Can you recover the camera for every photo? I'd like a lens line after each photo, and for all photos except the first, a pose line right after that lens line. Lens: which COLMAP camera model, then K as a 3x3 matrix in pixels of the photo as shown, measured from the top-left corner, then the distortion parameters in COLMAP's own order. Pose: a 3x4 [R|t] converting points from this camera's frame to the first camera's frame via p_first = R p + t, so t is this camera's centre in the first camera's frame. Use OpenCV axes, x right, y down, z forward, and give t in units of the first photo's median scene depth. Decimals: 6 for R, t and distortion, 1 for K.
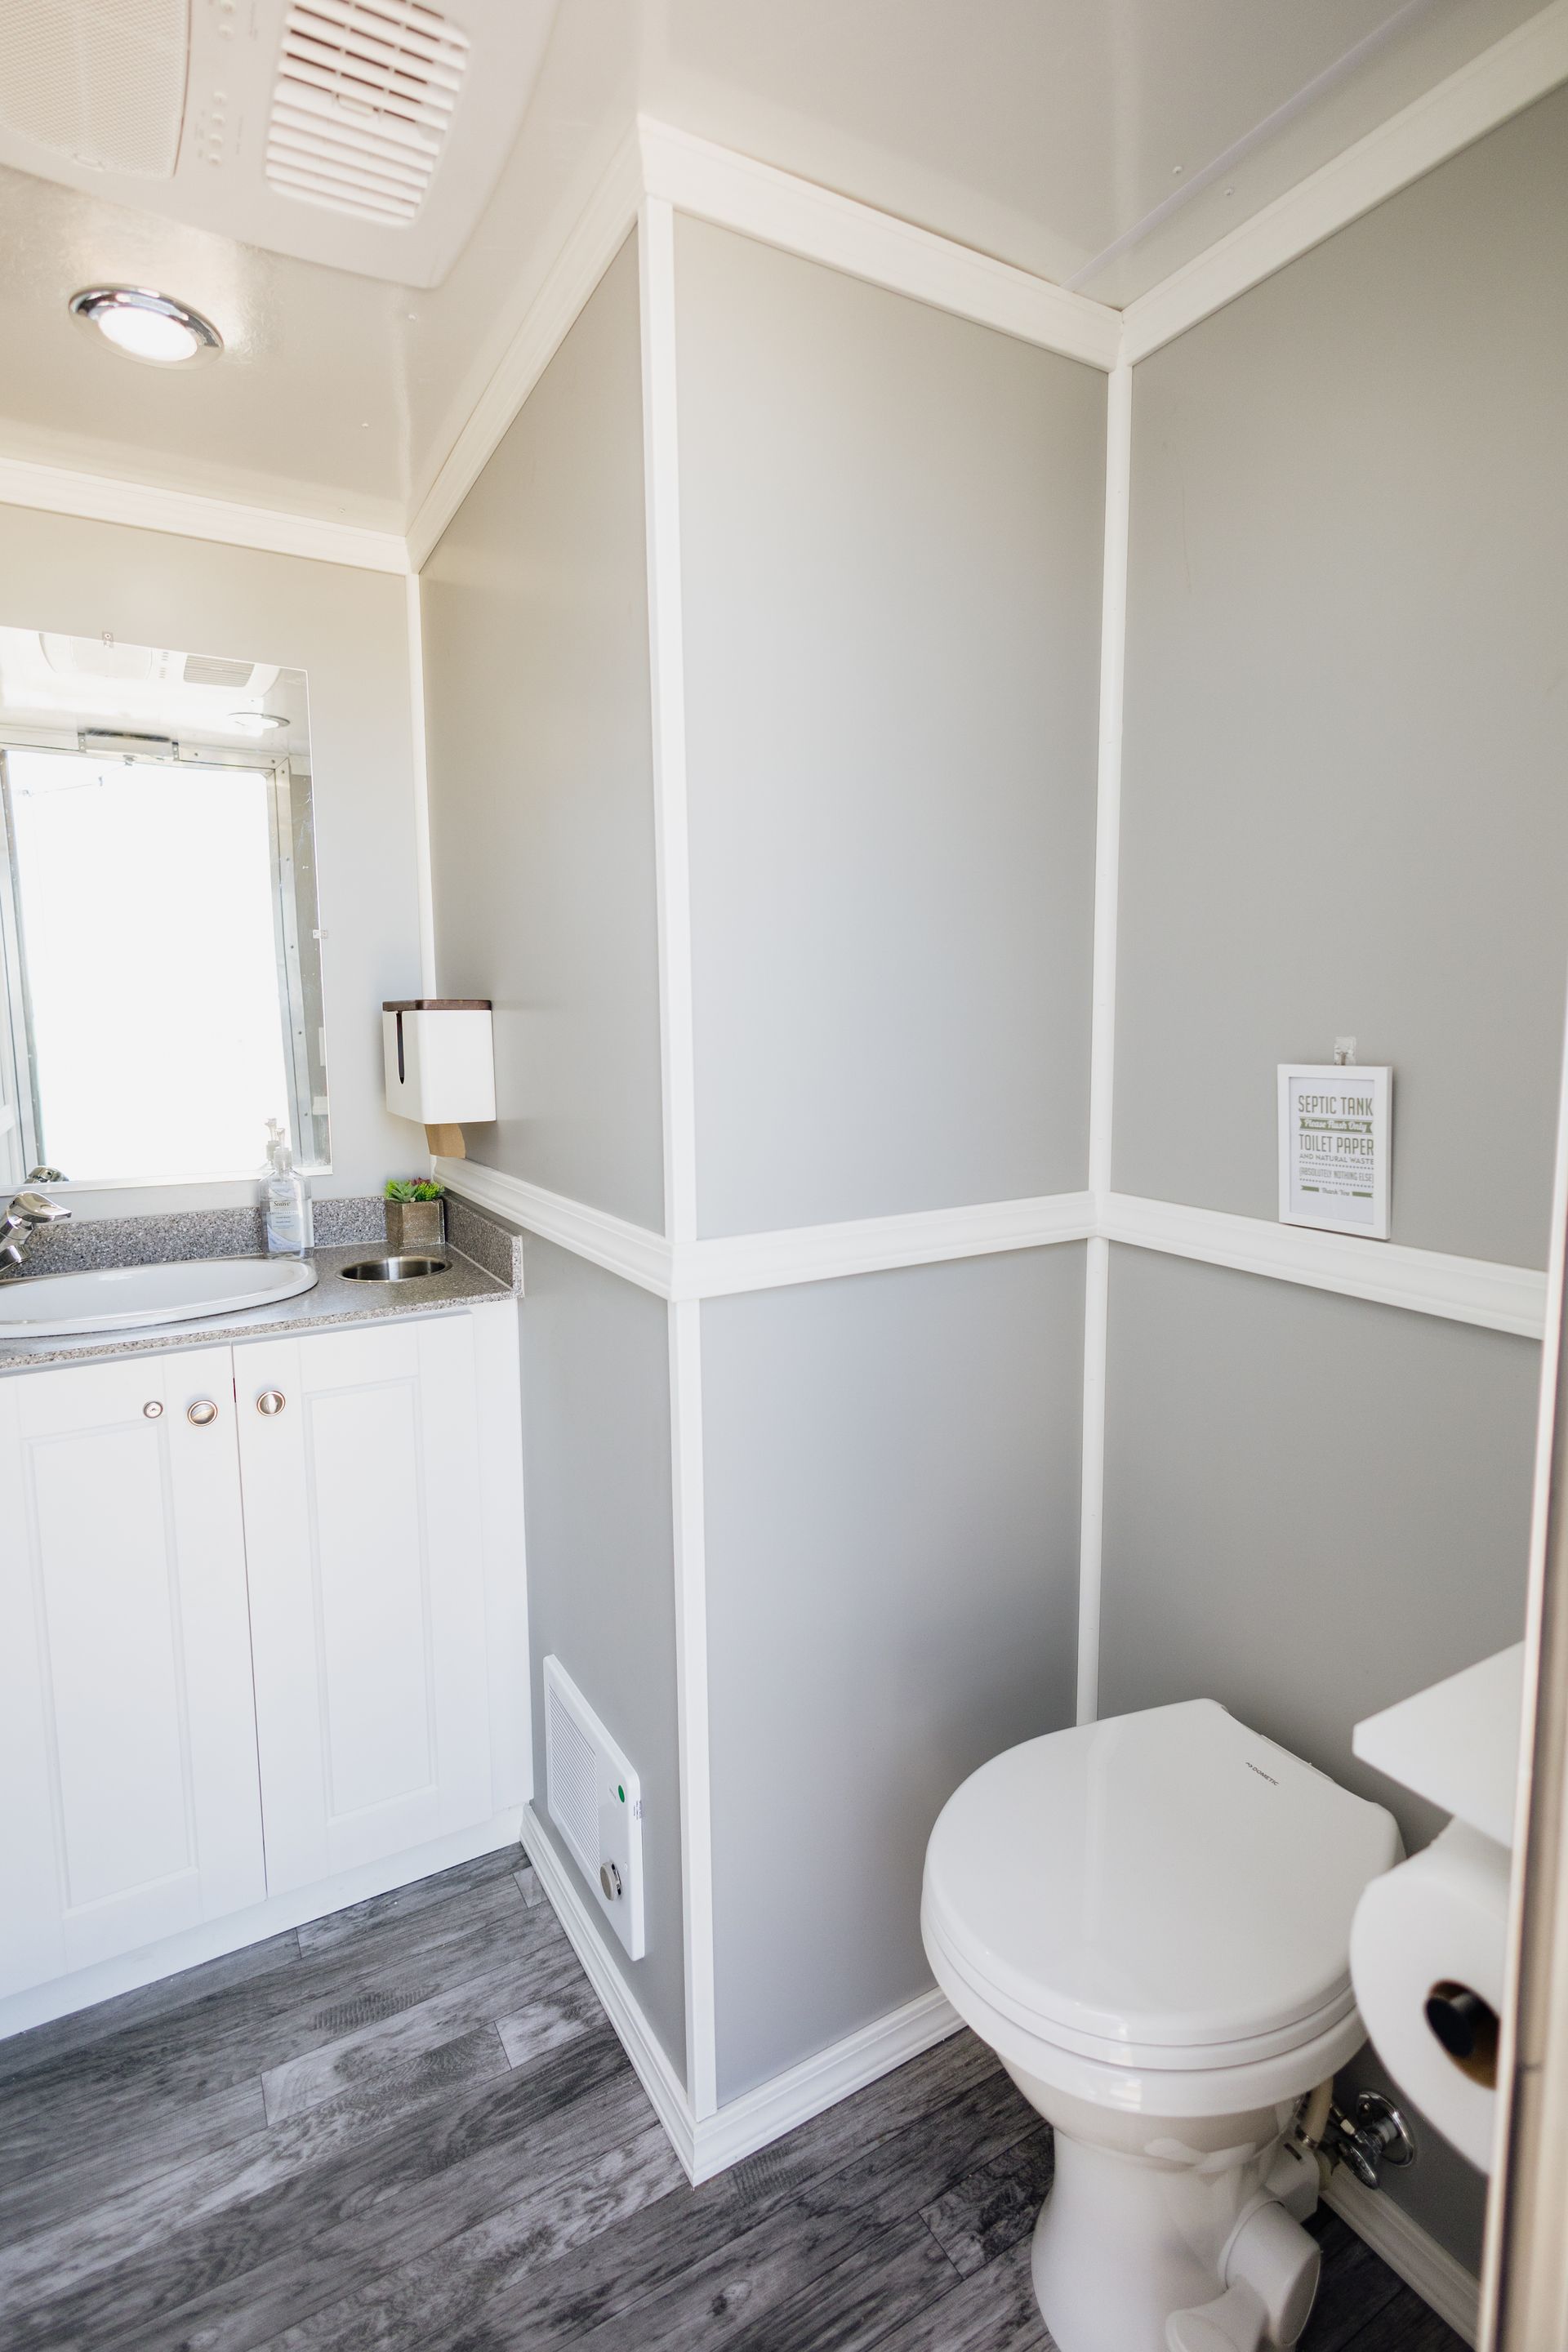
lens RADIAL K [[1118.3, 0, 783.3], [0, 1118.3, 1144.0], [0, 0, 1]] dist [0.014285, -0.008054]
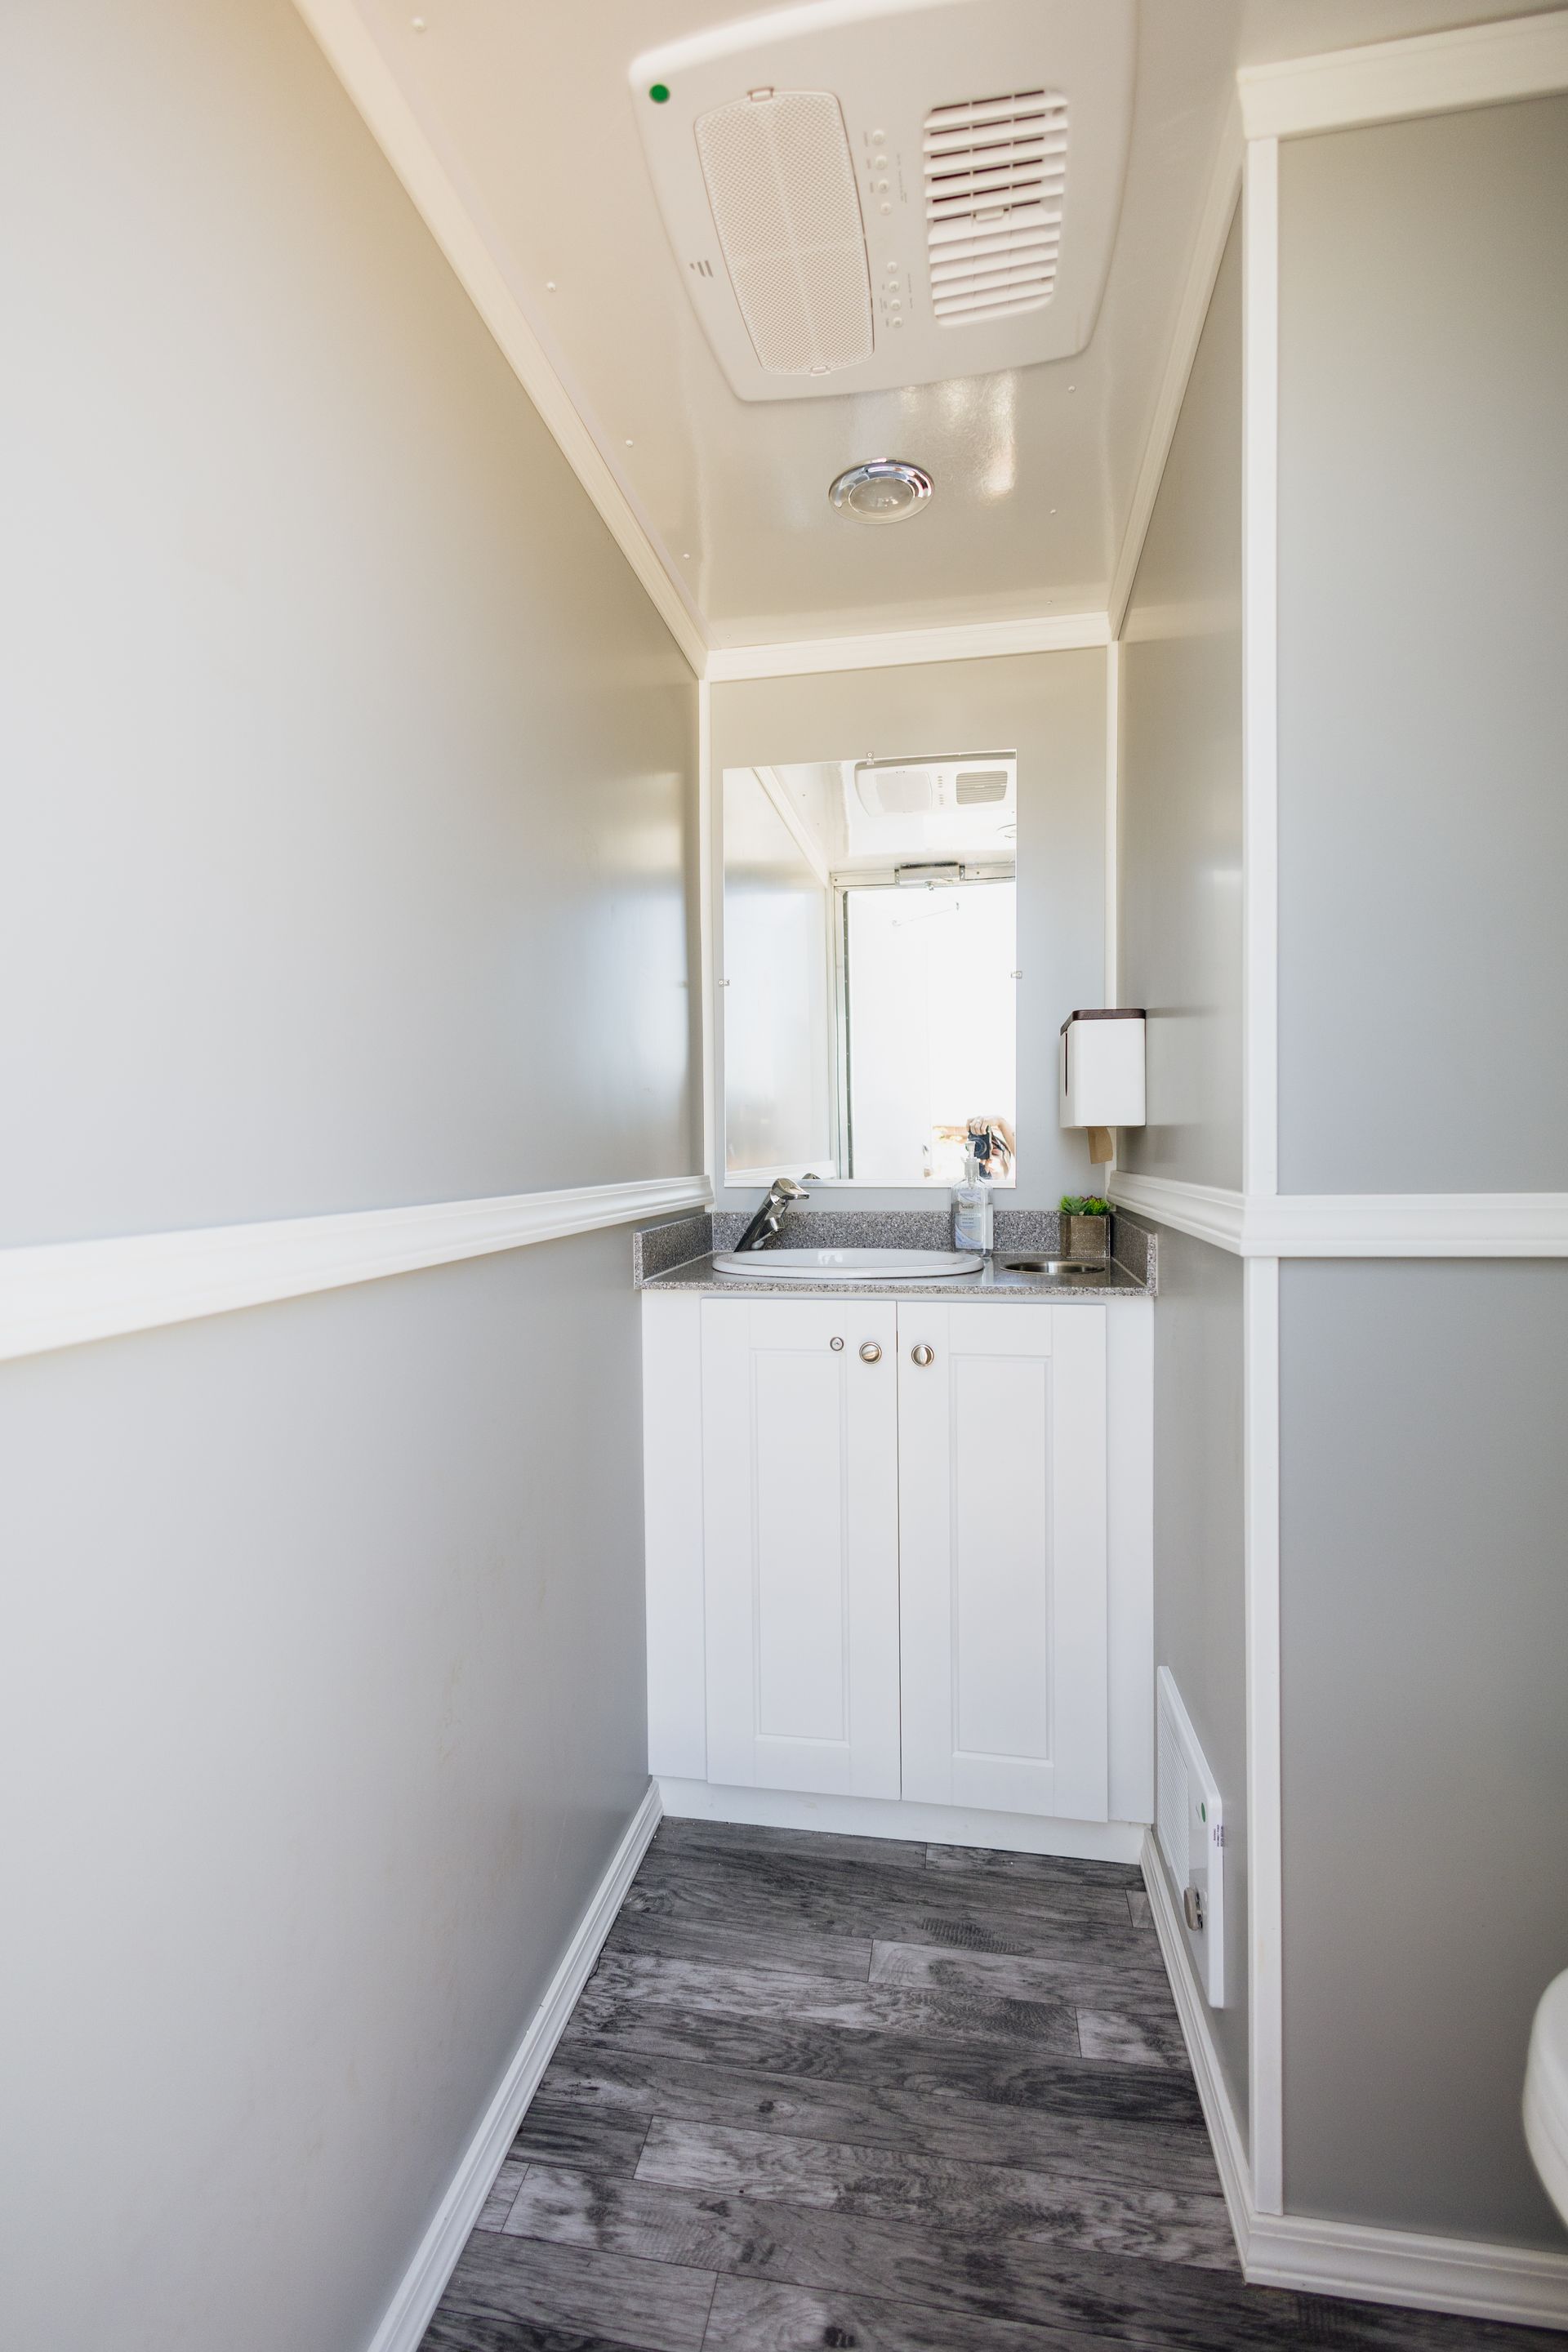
lens RADIAL K [[1069.8, 0, 773.6], [0, 1069.8, 1181.2], [0, 0, 1]] dist [0.013247, -0.007867]
pose [[0.759555, 0.023736, -0.650010, 0.156209], [-0.070959, 0.996393, -0.046533, 0.125347], [0.646561, 0.081468, 0.758500, 0.048905]]
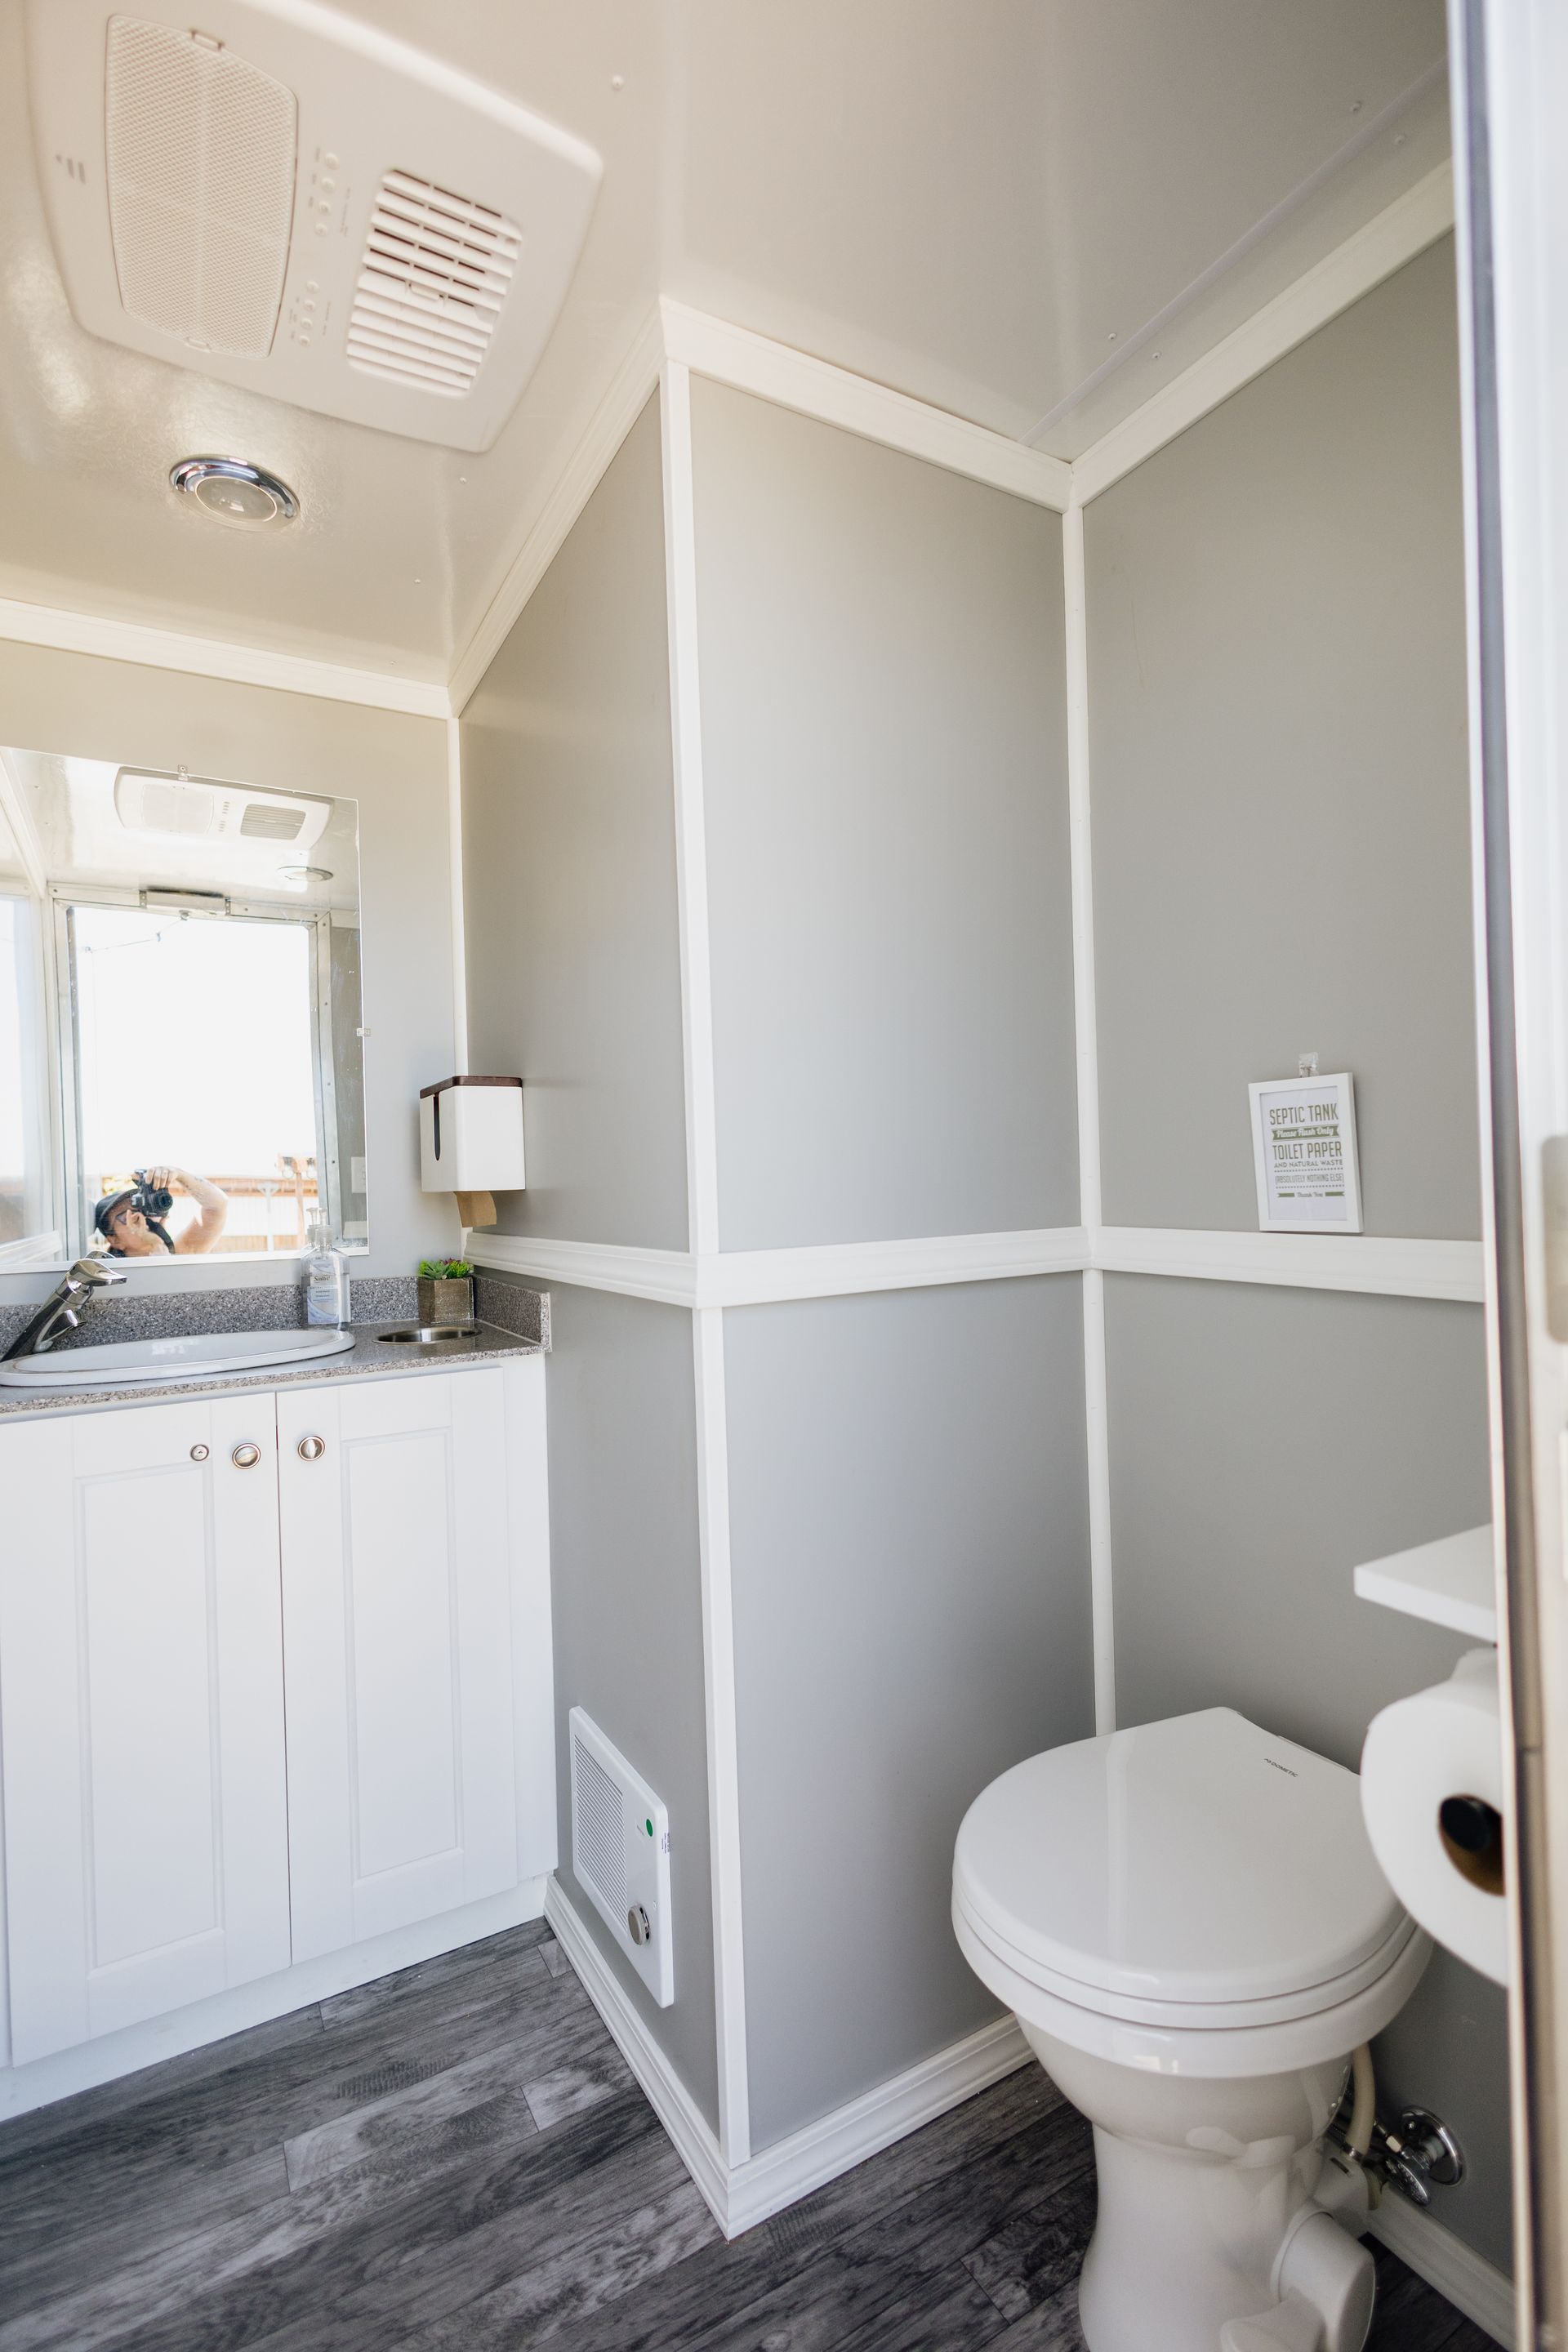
lens RADIAL K [[1073.7, 0, 783.8], [0, 1073.7, 1181.8], [0, 0, 1]] dist [0.012418, -0.007679]
pose [[0.999786, -0.020658, 0.000787, -0.012722], [0.020615, 0.993392, -0.112908, 0.116988], [0.001551, 0.112900, 0.993605, -0.027852]]
